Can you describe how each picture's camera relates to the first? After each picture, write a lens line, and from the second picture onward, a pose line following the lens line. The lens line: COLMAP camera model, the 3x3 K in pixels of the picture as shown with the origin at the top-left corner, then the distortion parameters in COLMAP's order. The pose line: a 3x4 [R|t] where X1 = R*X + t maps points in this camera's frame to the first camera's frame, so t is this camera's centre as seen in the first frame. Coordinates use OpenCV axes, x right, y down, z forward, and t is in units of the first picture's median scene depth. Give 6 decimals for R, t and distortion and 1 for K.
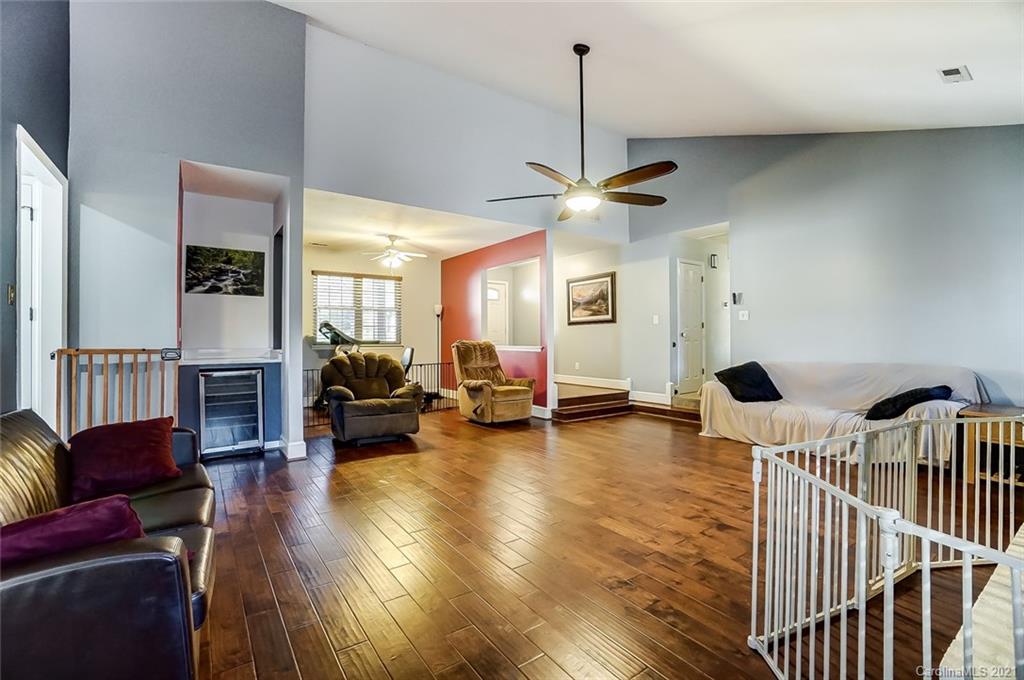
lens RADIAL K [[449.3, 0, 498.1], [0, 449.3, 338.9], [0, 0, 1]] dist [-0.069313, 0.023909]
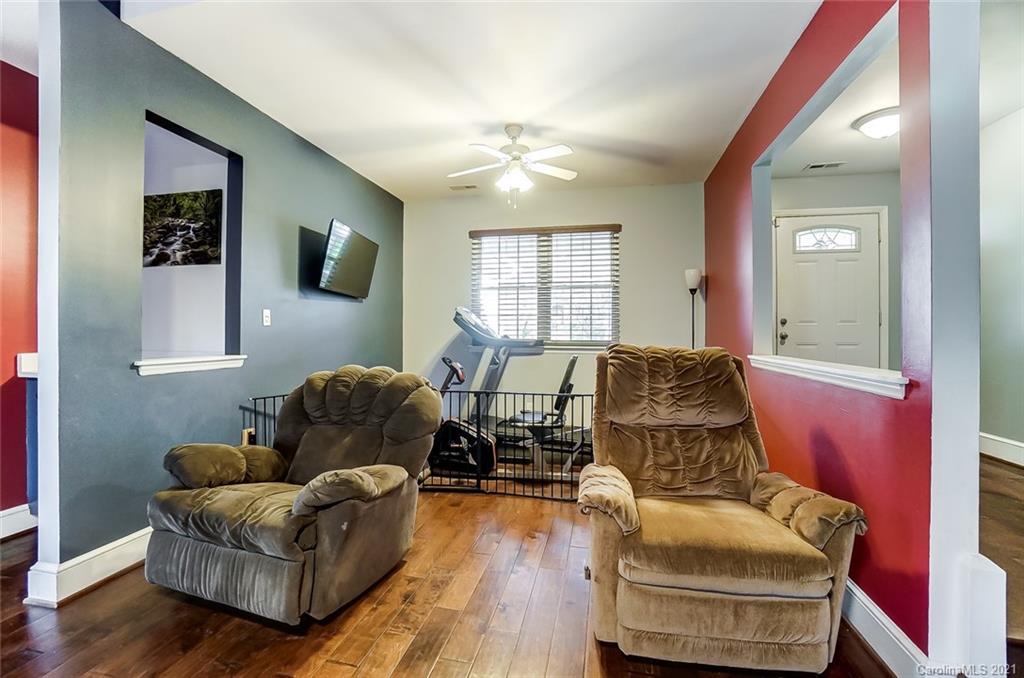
lens RADIAL K [[449.3, 0, 498.1], [0, 449.3, 337.9], [0, 0, 1]] dist [-0.069313, 0.023909]
pose [[0.672294, 0.012241, -0.740183, 0.119513], [-0.006016, 0.999921, 0.011072, -0.004864], [0.740259, -0.002991, 0.672315, 0.692491]]
